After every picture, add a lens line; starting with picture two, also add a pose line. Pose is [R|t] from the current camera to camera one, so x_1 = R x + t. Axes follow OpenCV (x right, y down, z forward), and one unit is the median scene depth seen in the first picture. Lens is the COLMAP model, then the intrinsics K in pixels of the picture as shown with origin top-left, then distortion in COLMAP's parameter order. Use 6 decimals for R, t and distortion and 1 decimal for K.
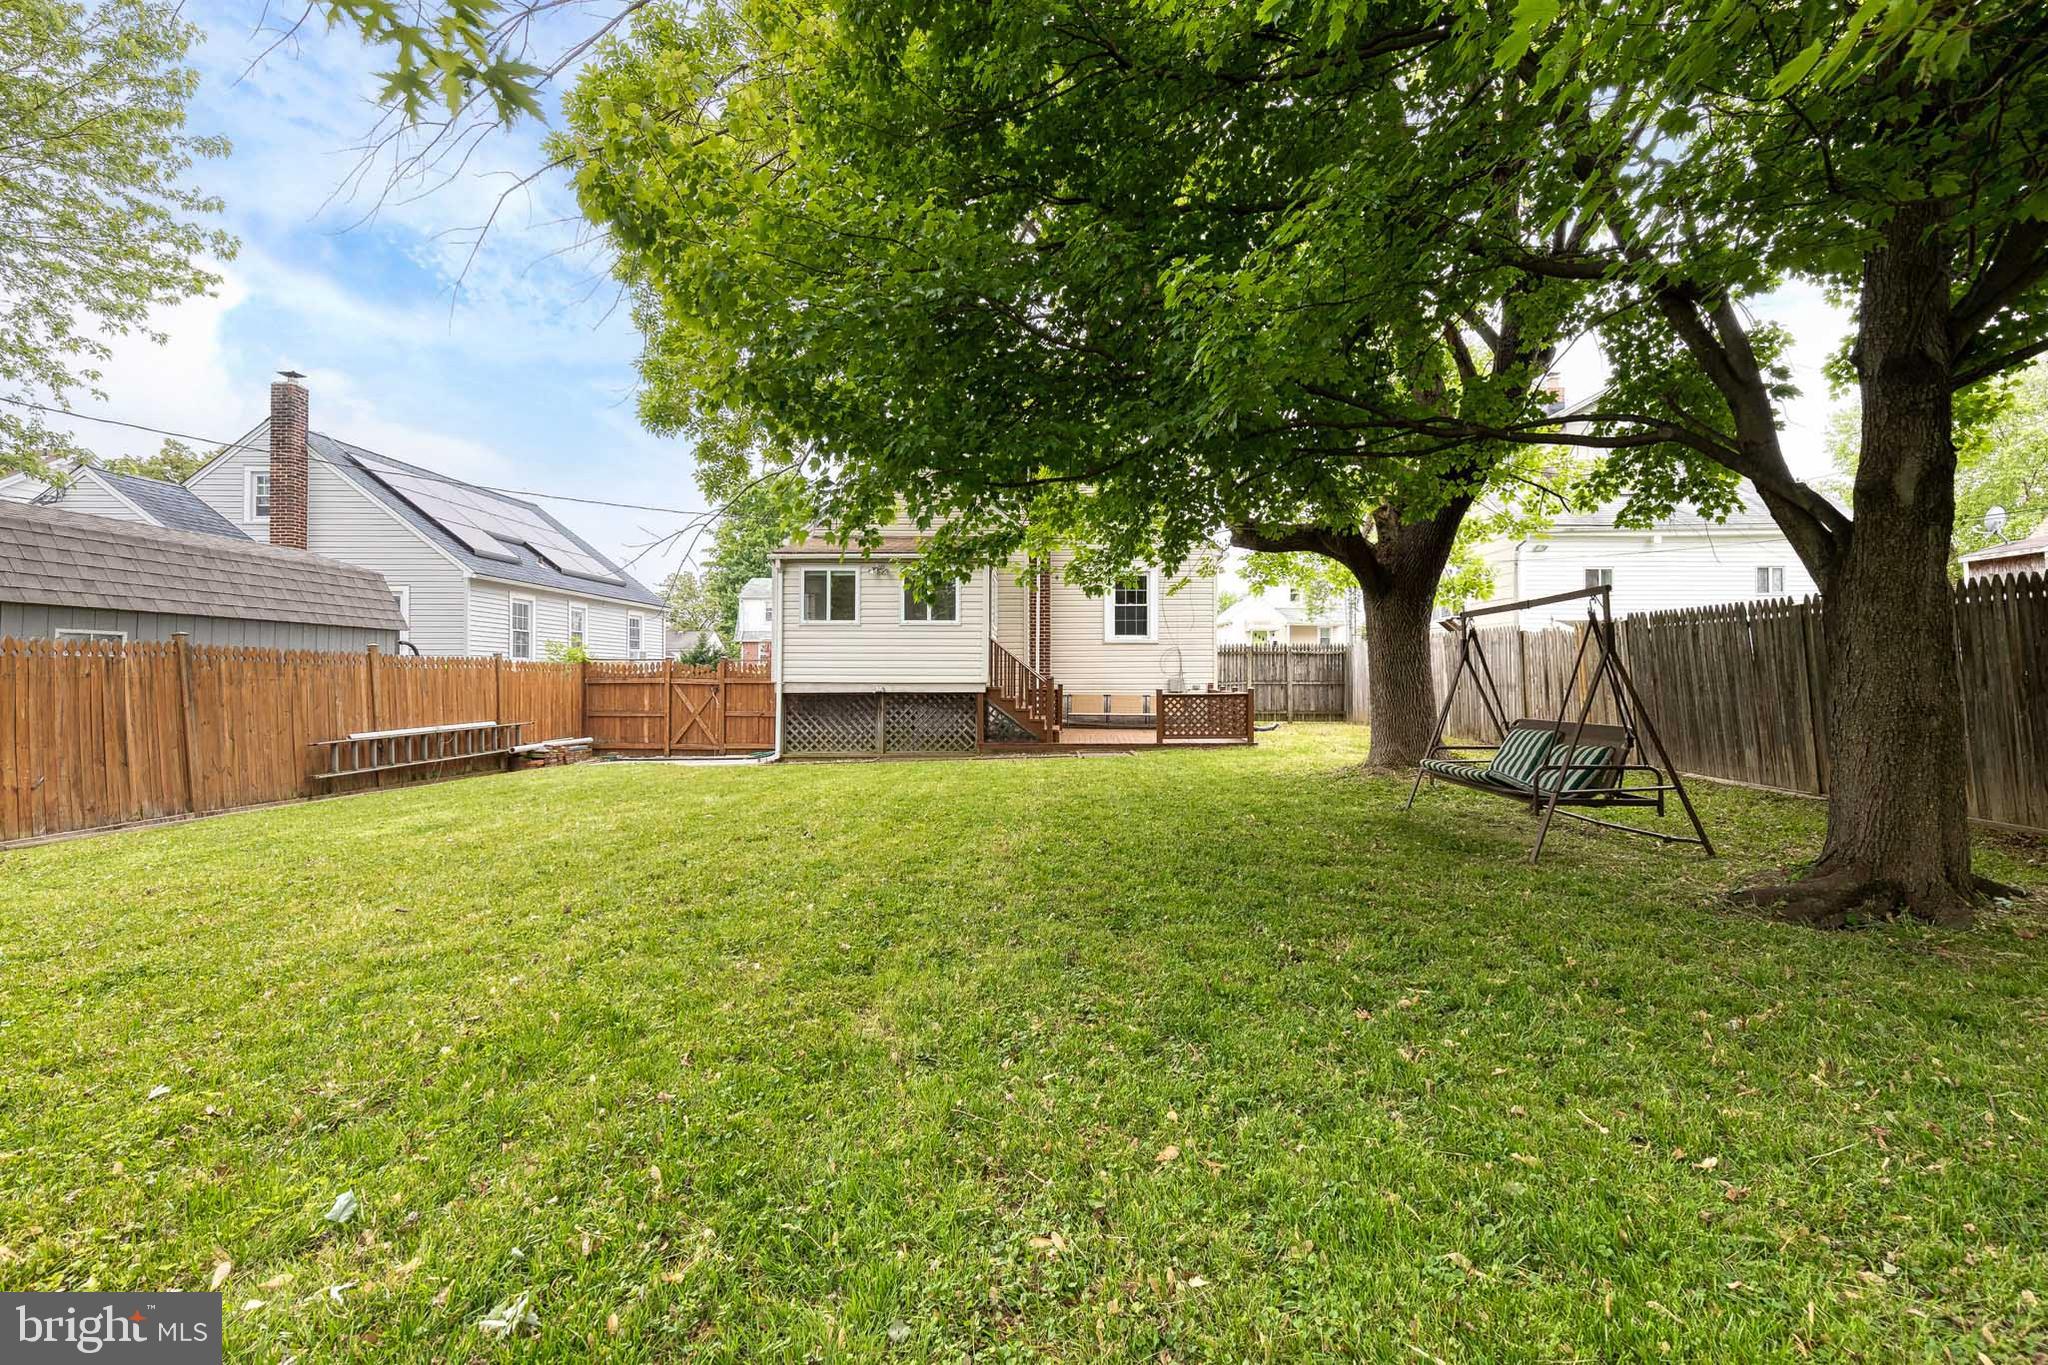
lens RADIAL K [[933.0, 0, 1025.9], [0, 933.0, 675.7], [0, 0, 1]] dist [0.008798, -0.000711]
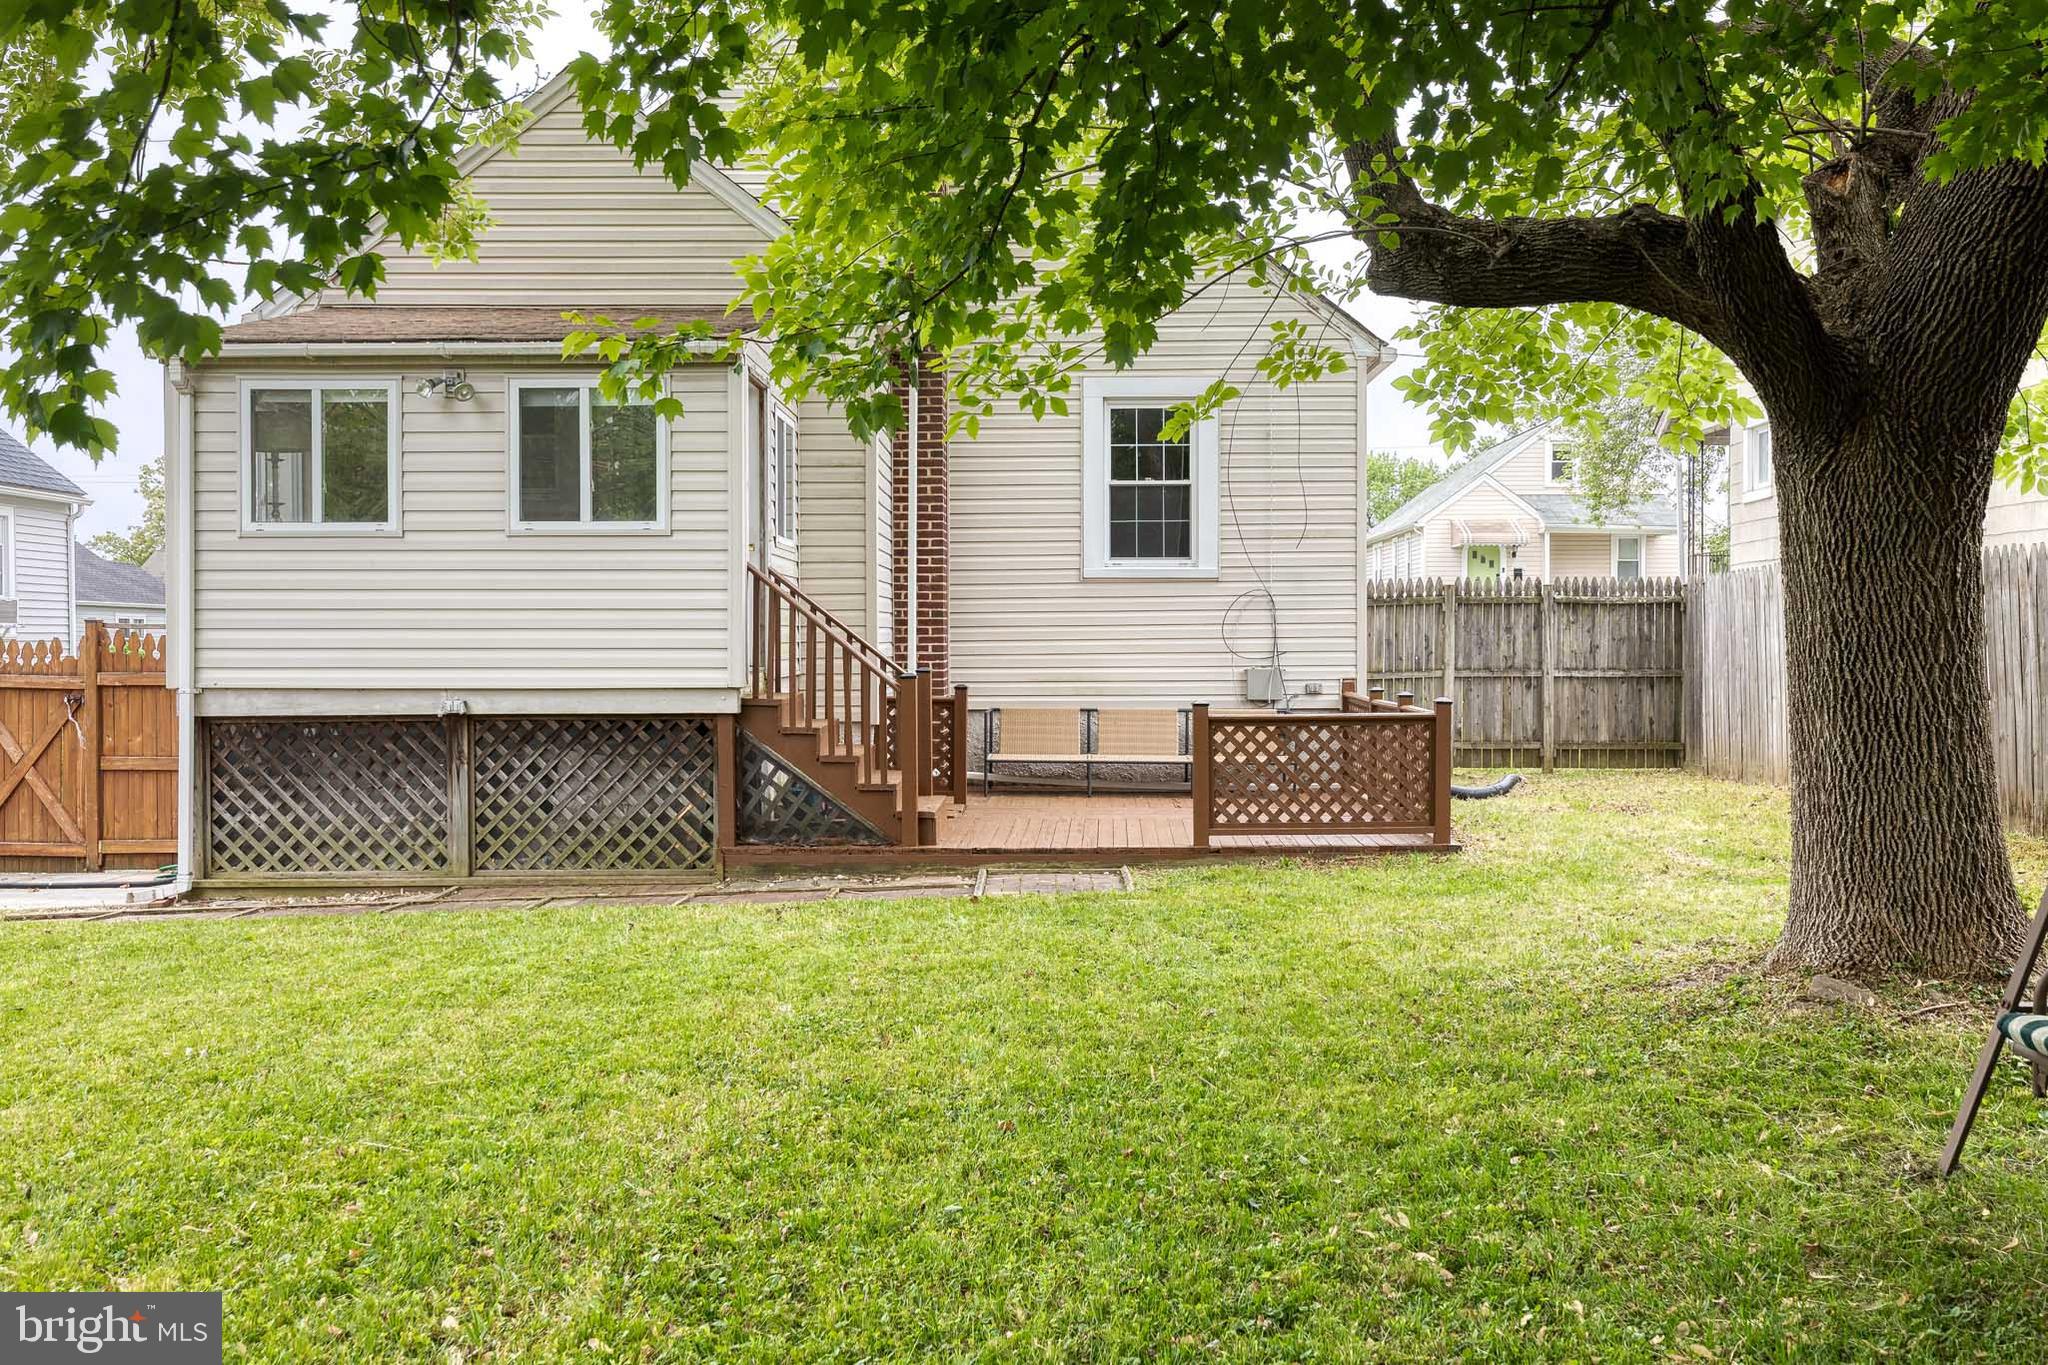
lens RADIAL K [[1958.3, 0, 1019.9], [0, 1958.3, 701.9], [0, 0, 1]] dist [0.018764, 0.006022]
pose [[0.999935, -0.003533, 0.010827, 0.061127], [0.003195, 0.999514, 0.031022, -0.010759], [-0.010931, -0.030985, 0.999460, 0.209274]]
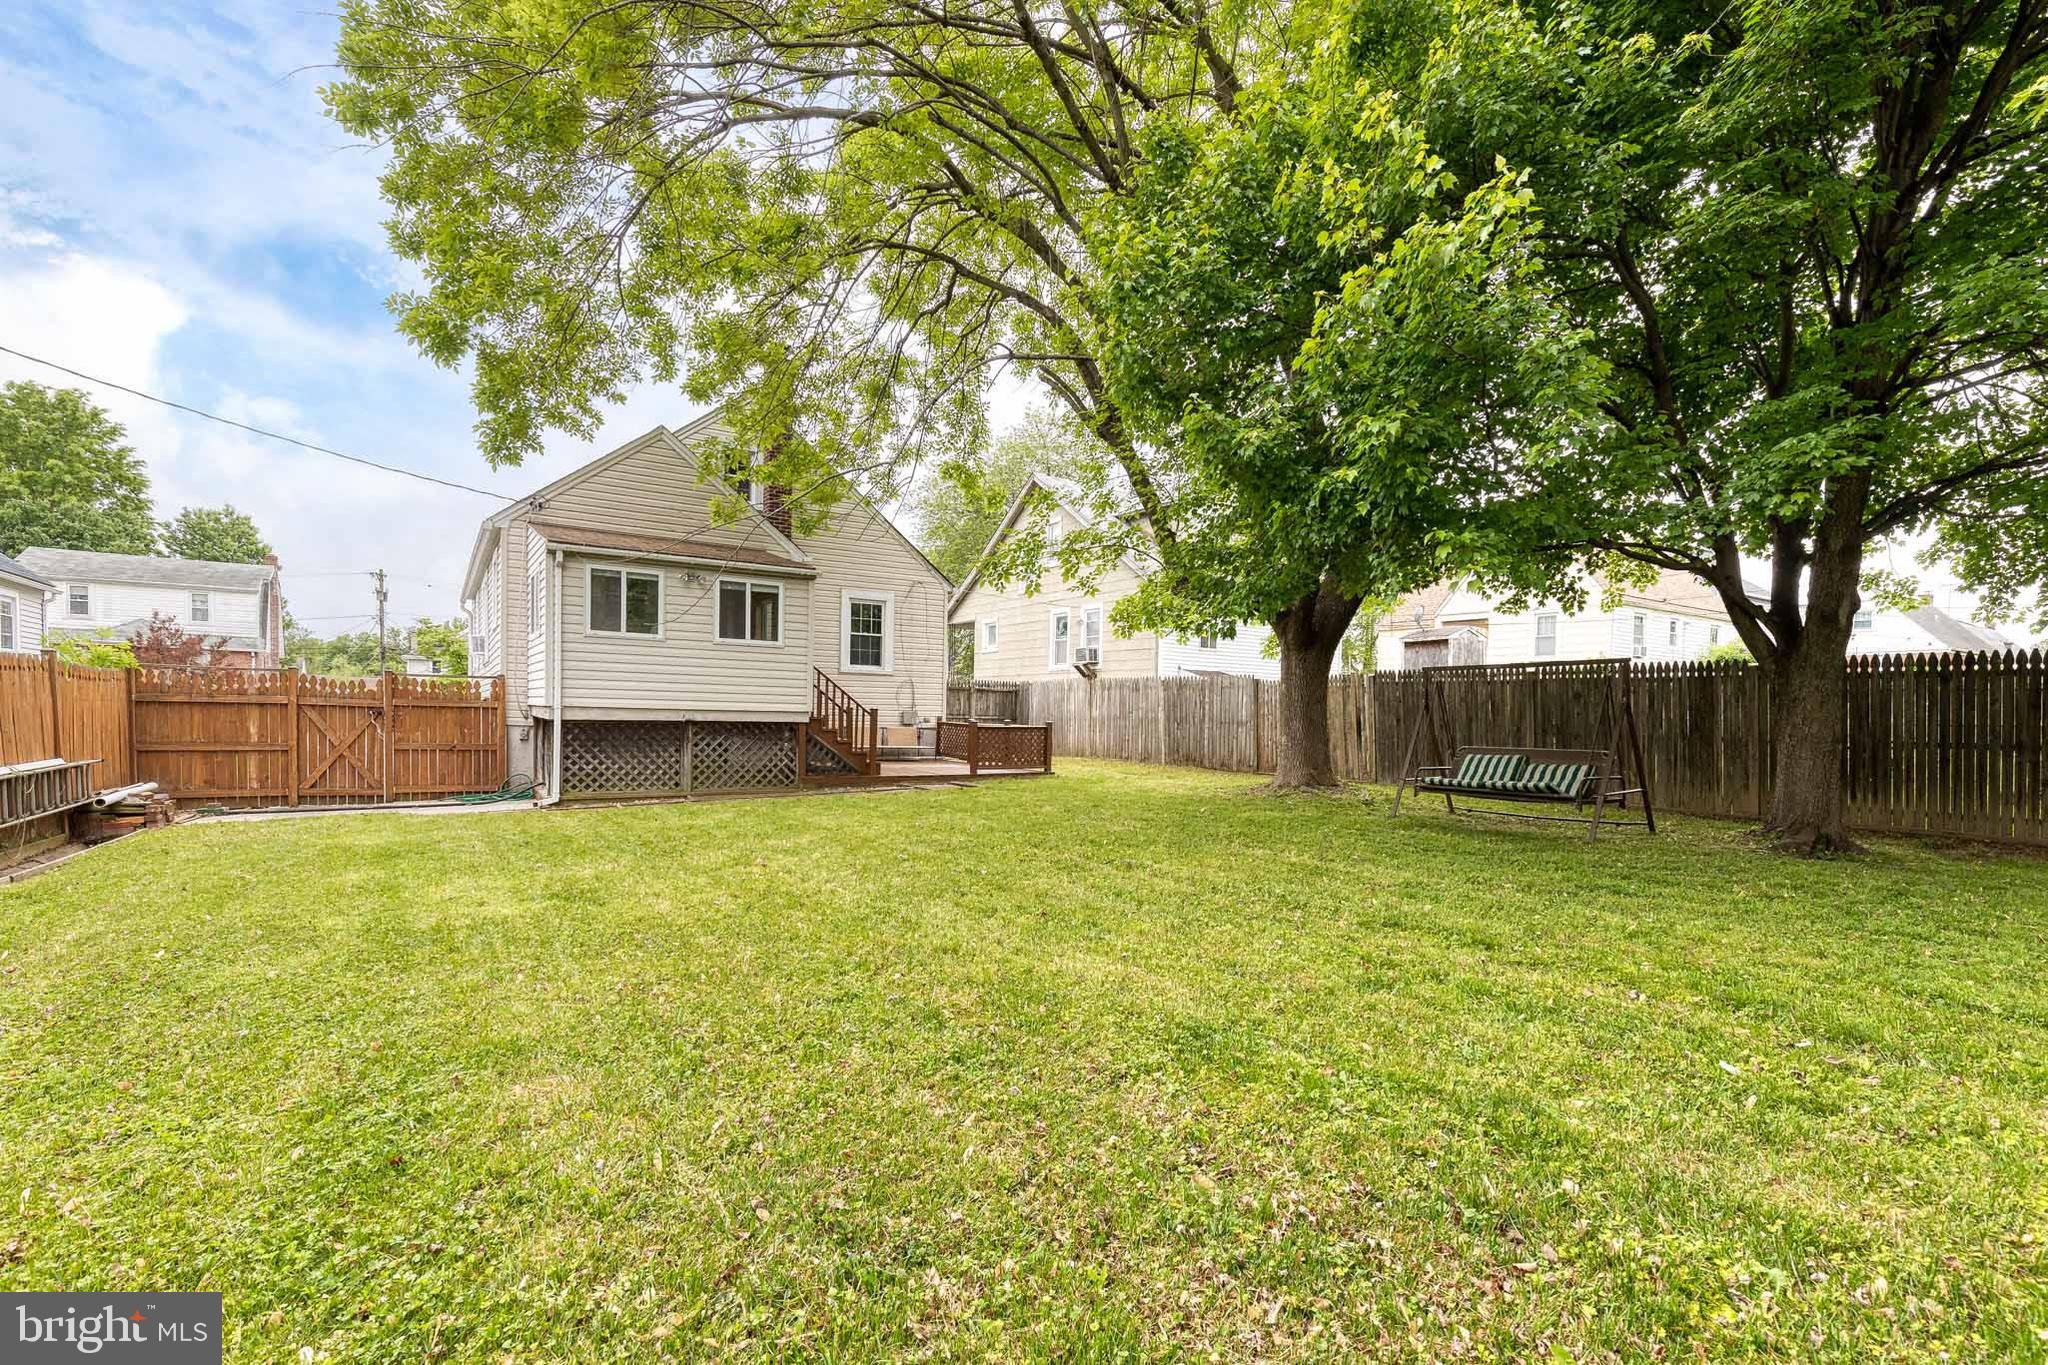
lens RADIAL K [[942.6, 0, 1037.3], [0, 942.6, 723.7], [0, 0, 1]] dist [0.004532, 0.000608]
pose [[0.825992, 0.013147, 0.563528, -0.377965], [-0.021729, 0.999728, 0.008527, 0.006654], [-0.563262, -0.019288, 0.826053, 0.106374]]
